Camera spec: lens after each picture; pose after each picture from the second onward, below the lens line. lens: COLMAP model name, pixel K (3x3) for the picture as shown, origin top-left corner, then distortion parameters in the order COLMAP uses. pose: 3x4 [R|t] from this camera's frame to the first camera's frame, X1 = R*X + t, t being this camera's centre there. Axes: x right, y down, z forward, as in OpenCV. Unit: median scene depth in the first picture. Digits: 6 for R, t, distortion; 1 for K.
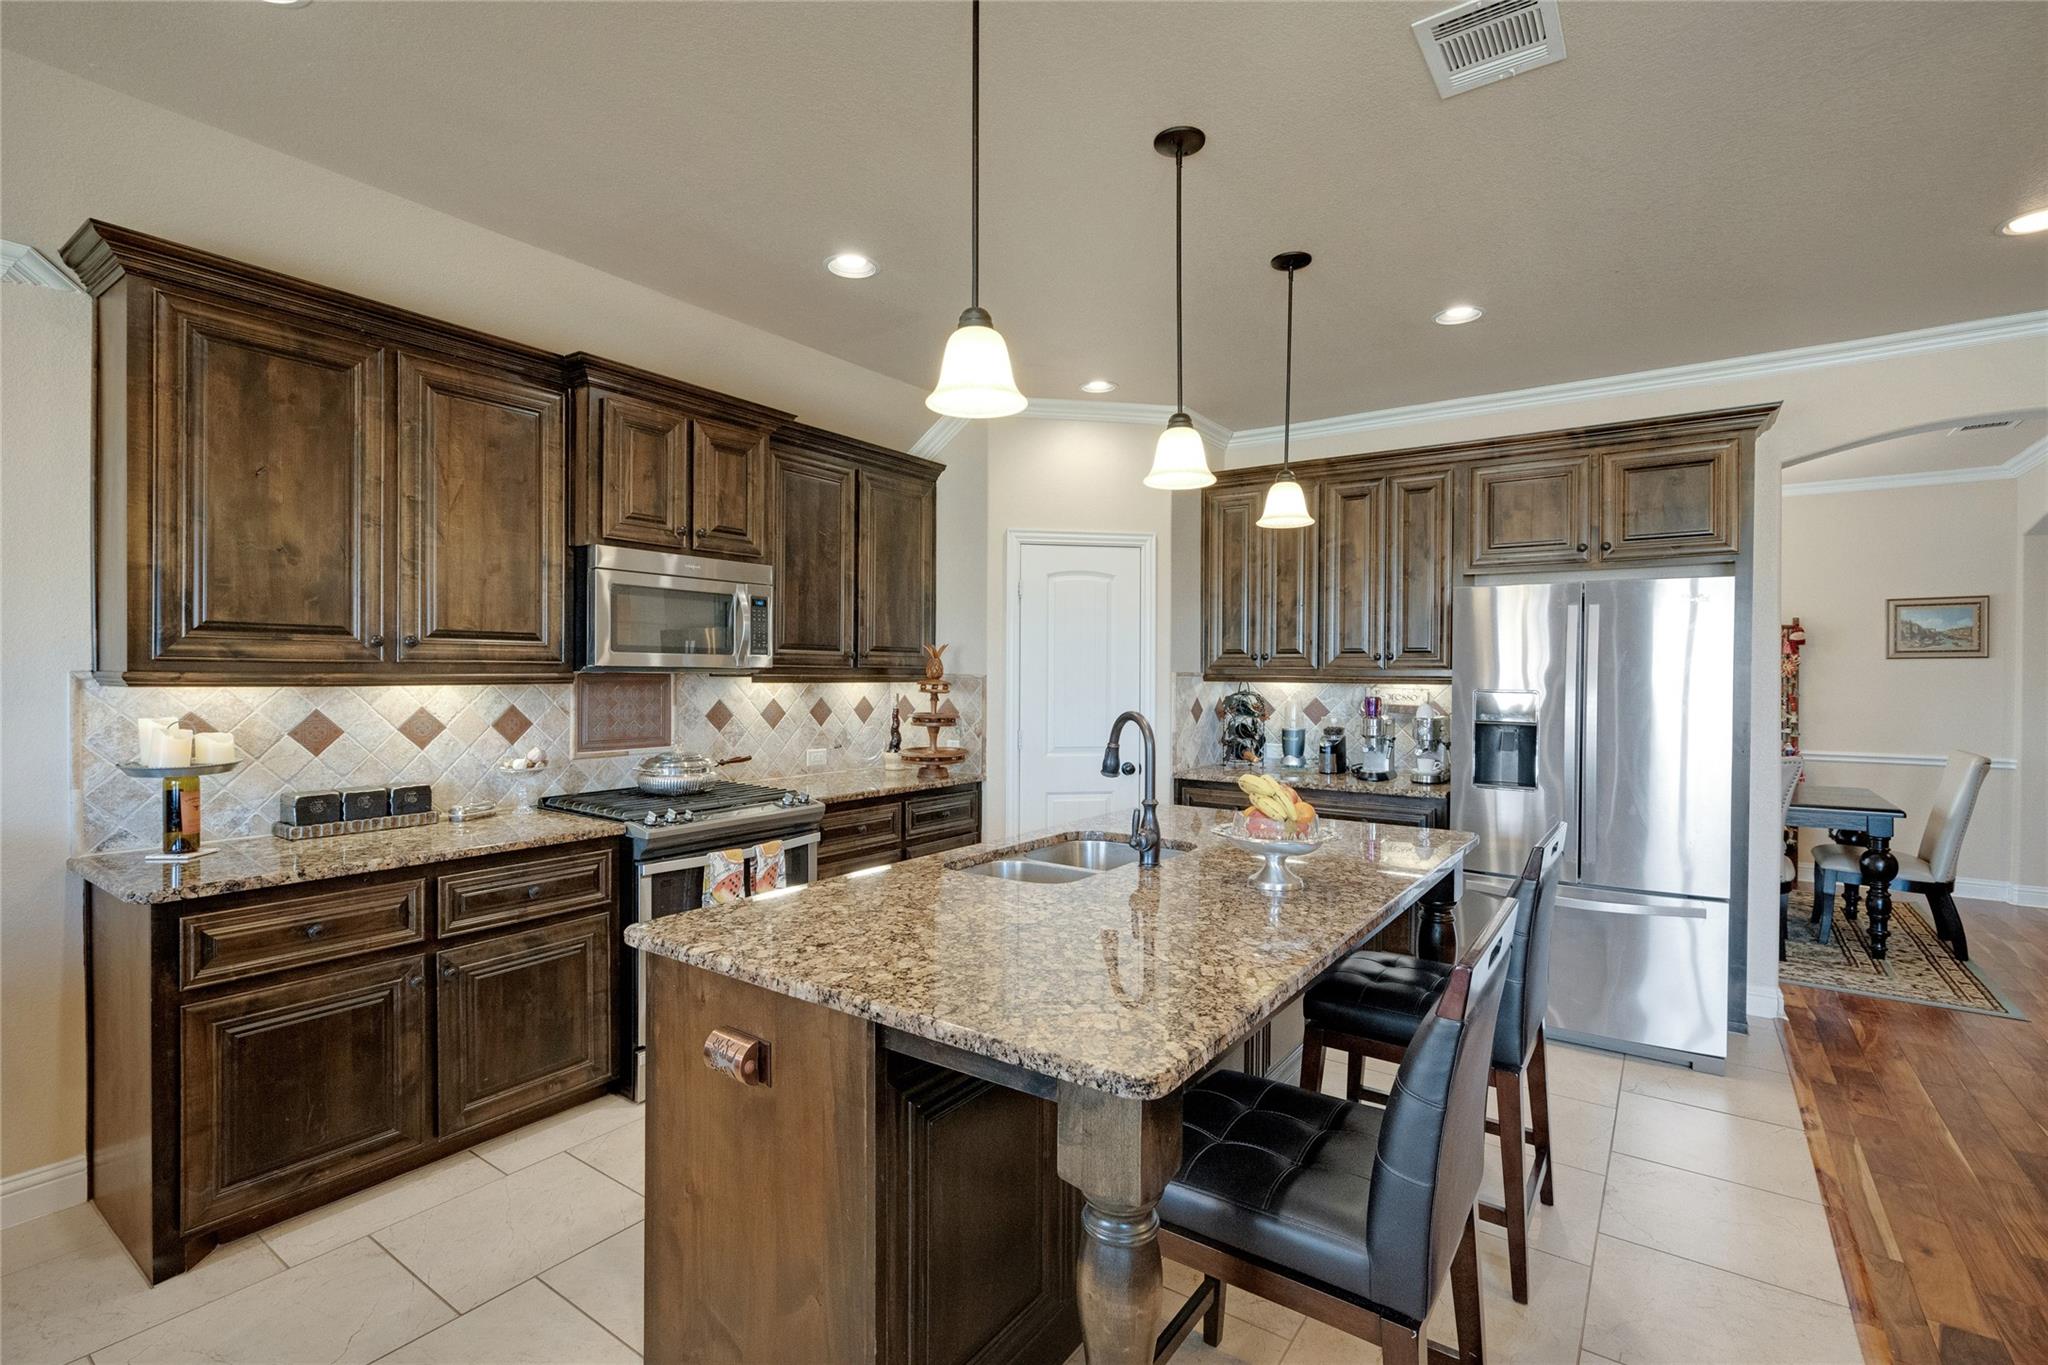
lens RADIAL K [[933.9, 0, 1015.5], [0, 933.9, 682.6], [0, 0, 1]] dist [-0.003487, 0.001807]
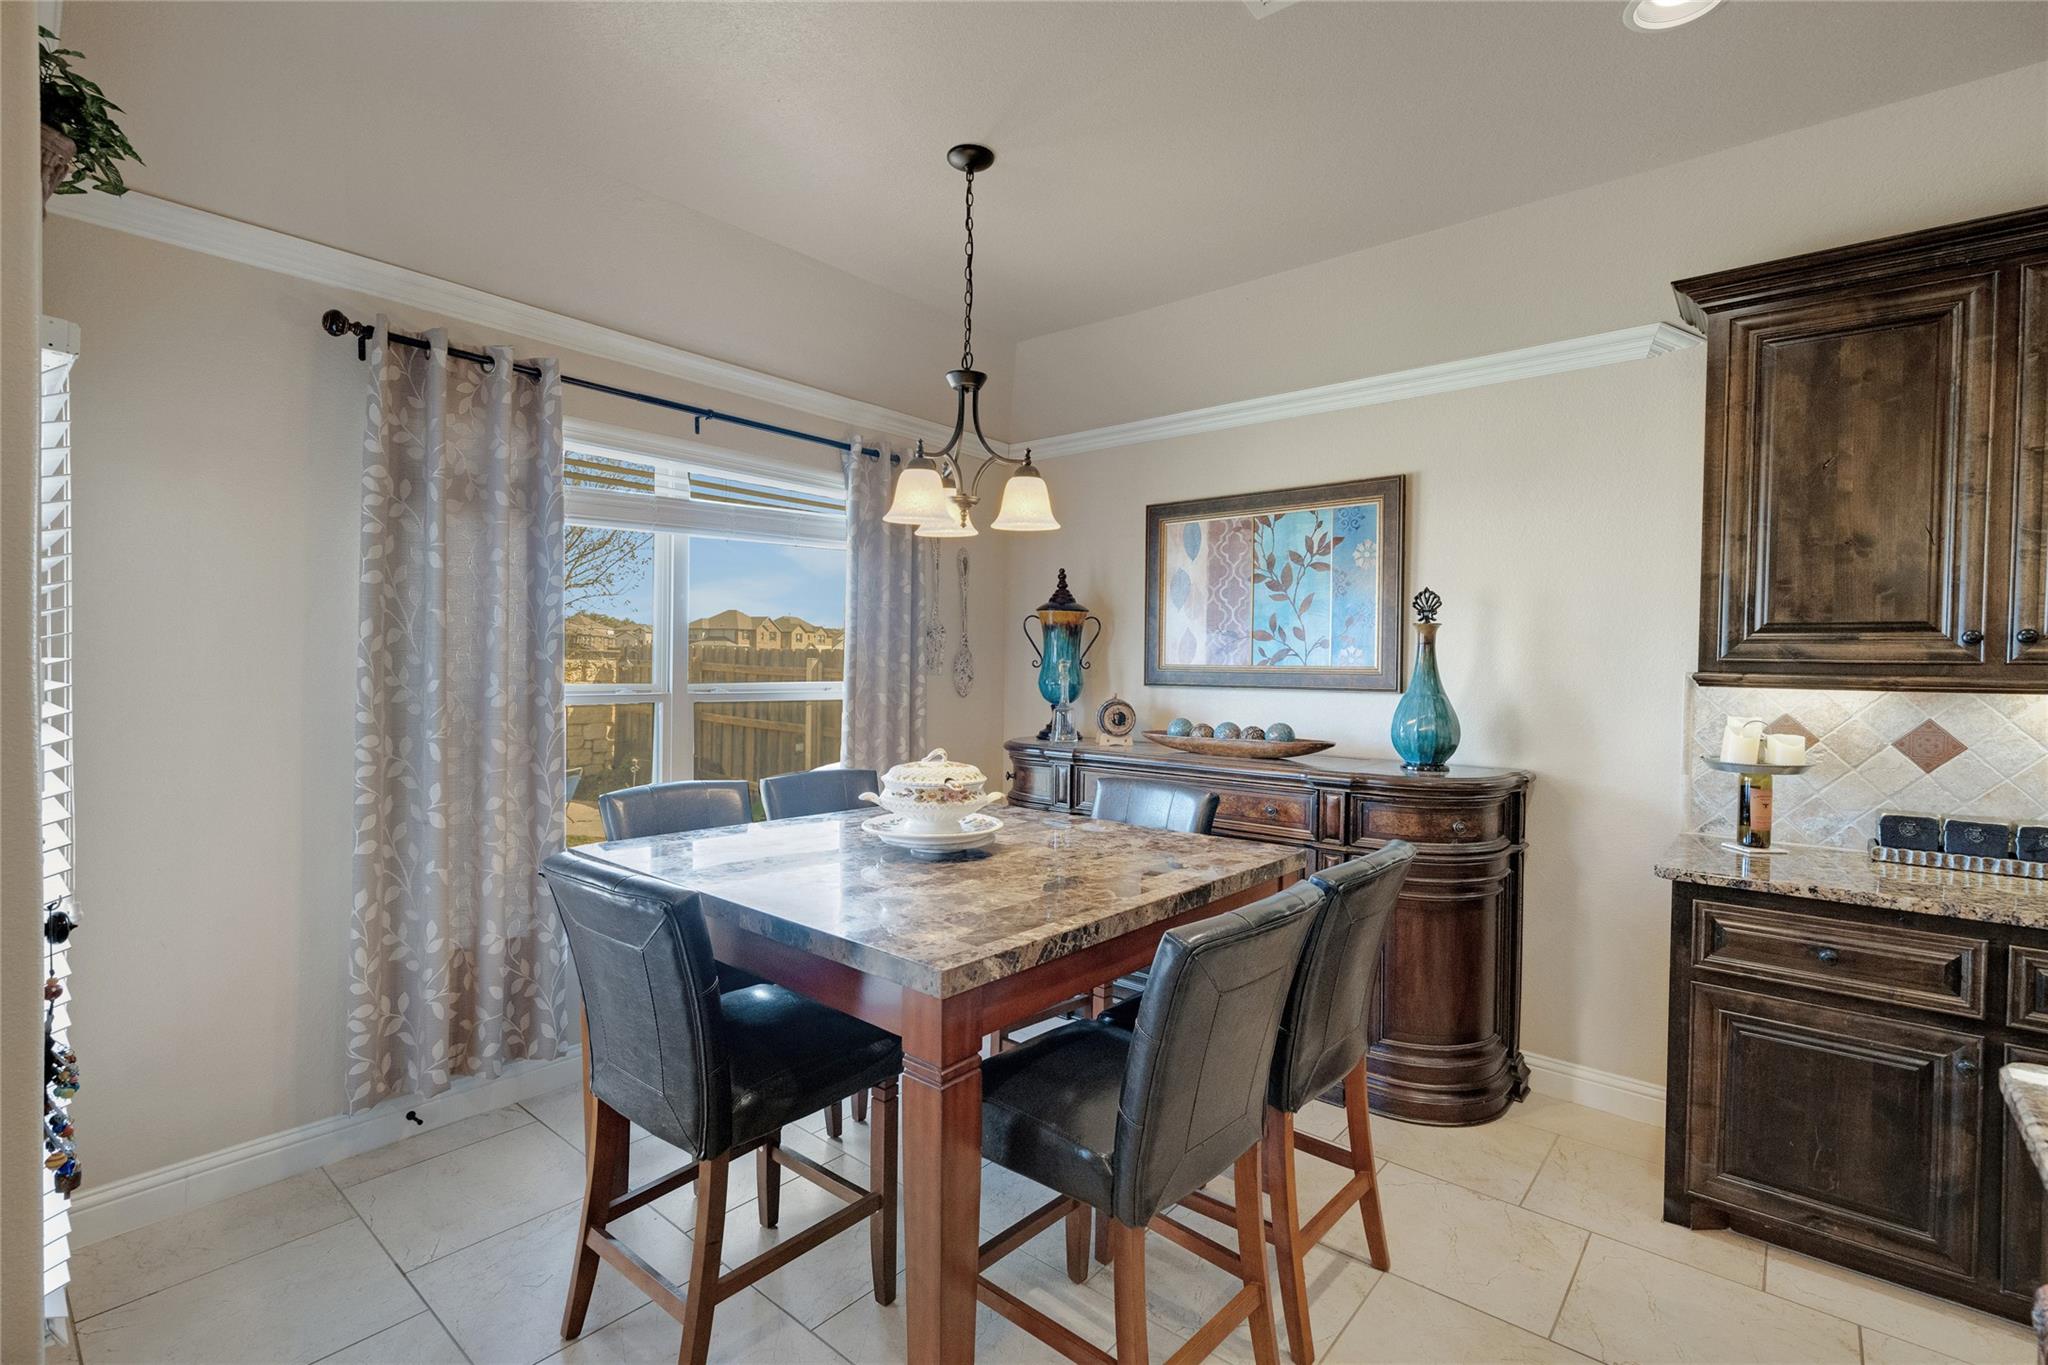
lens RADIAL K [[933.9, 0, 1025.4], [0, 933.9, 679.9], [0, 0, 1]] dist [-0.003487, 0.001807]
pose [[-0.078668, 0.011080, -0.996839, 0.153256], [-0.025374, 0.999592, 0.013113, 0.002150], [0.996578, 0.026325, -0.078355, 0.194767]]
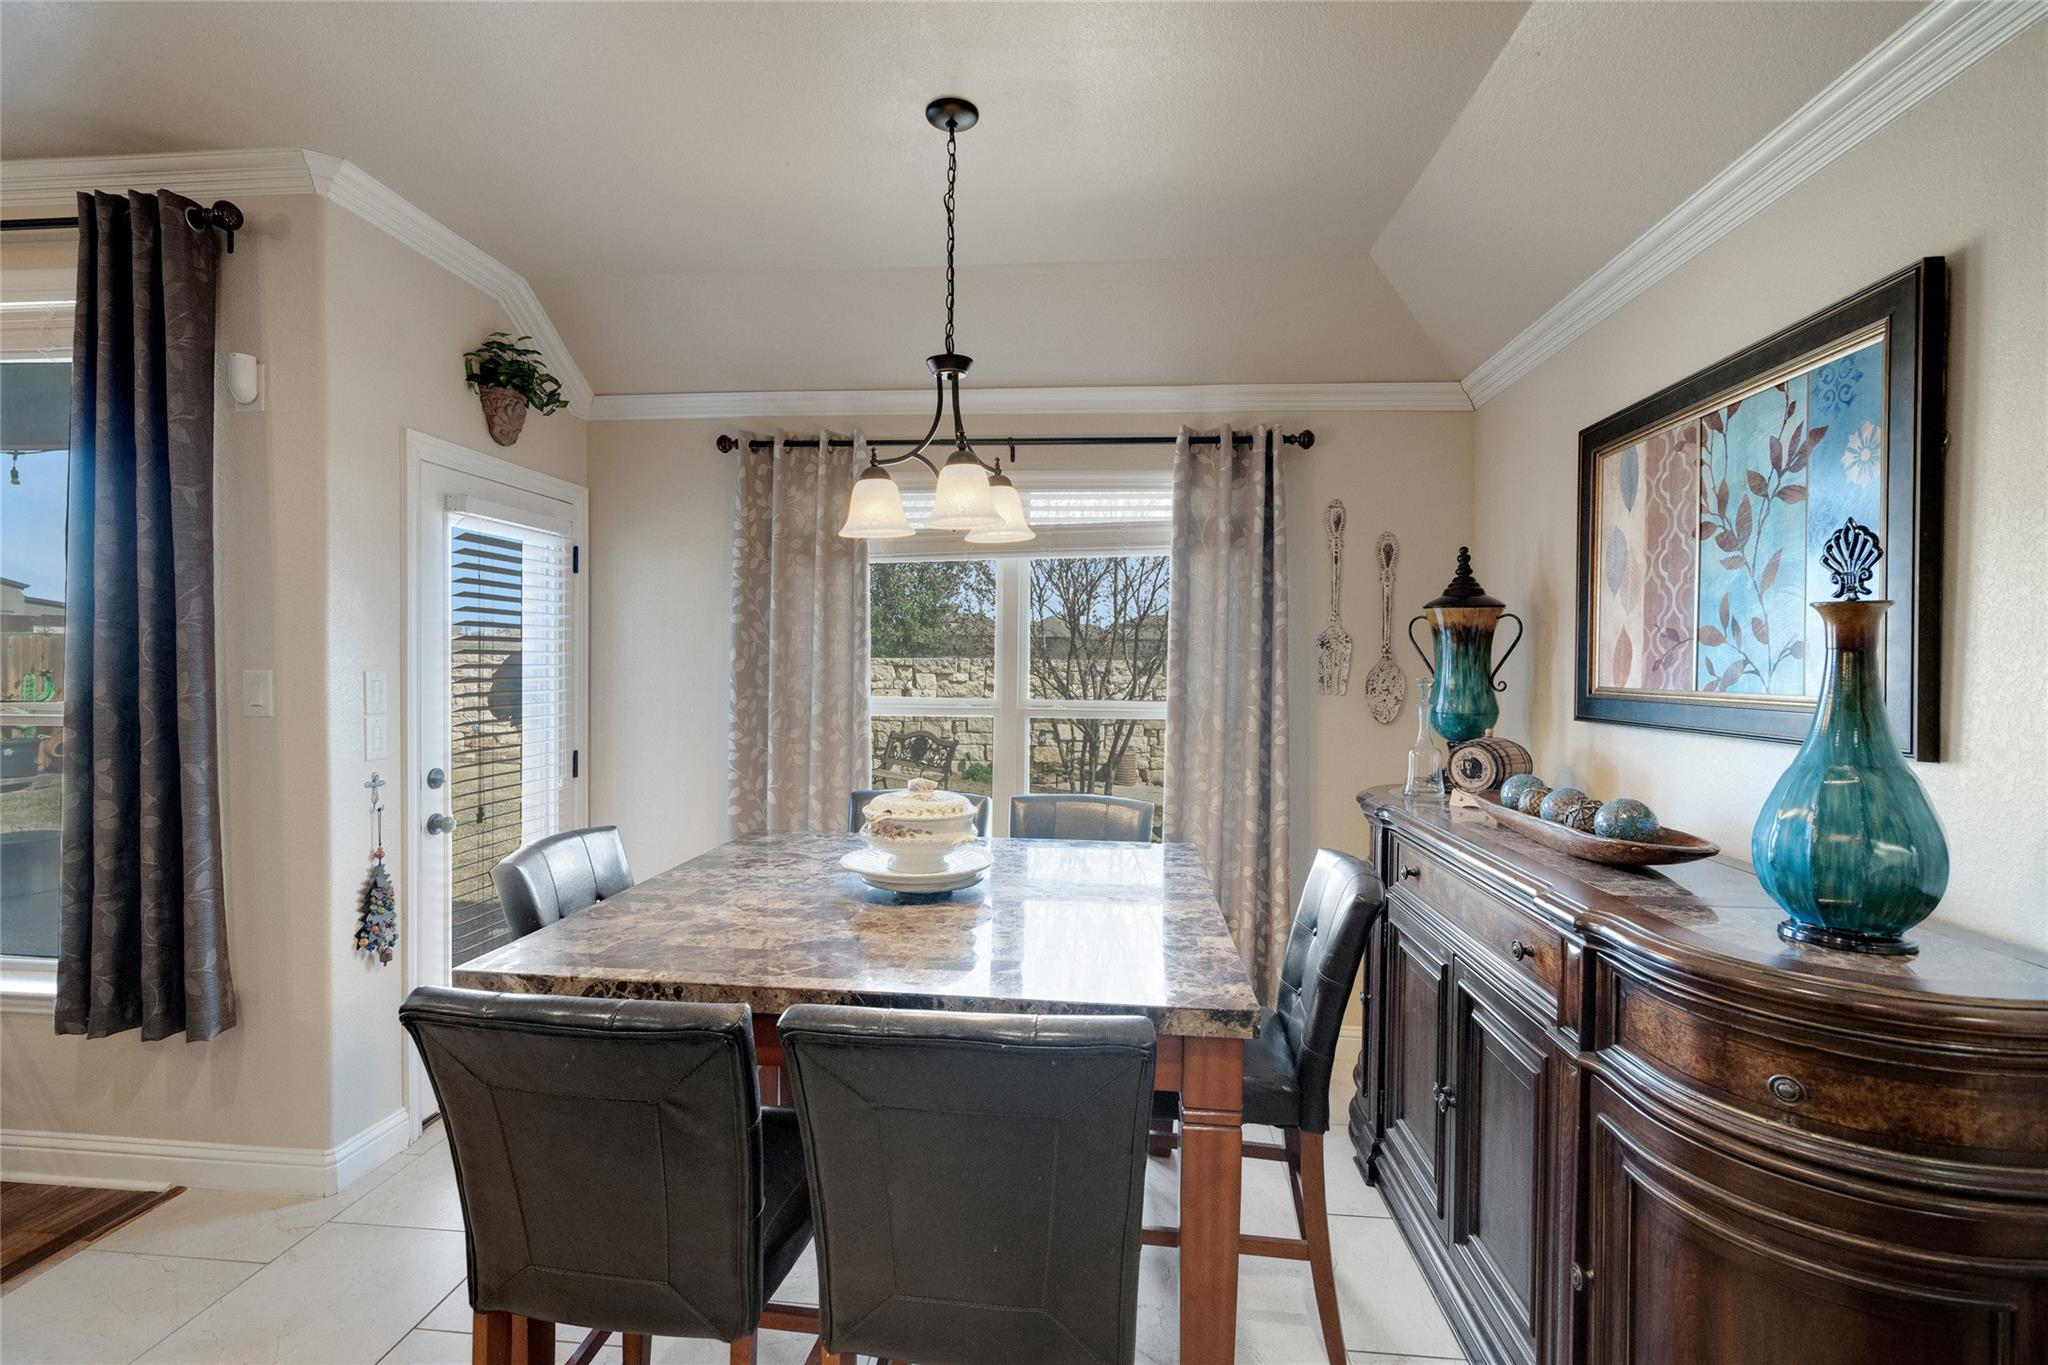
lens RADIAL K [[933.9, 0, 1012.7], [0, 933.9, 683.6], [0, 0, 1]] dist [-0.003487, 0.001807]
pose [[-0.864218, -0.002716, -0.503110, -0.286702], [-0.020719, 0.999329, 0.030195, -0.021162], [0.502690, 0.036519, -0.863695, 0.676034]]
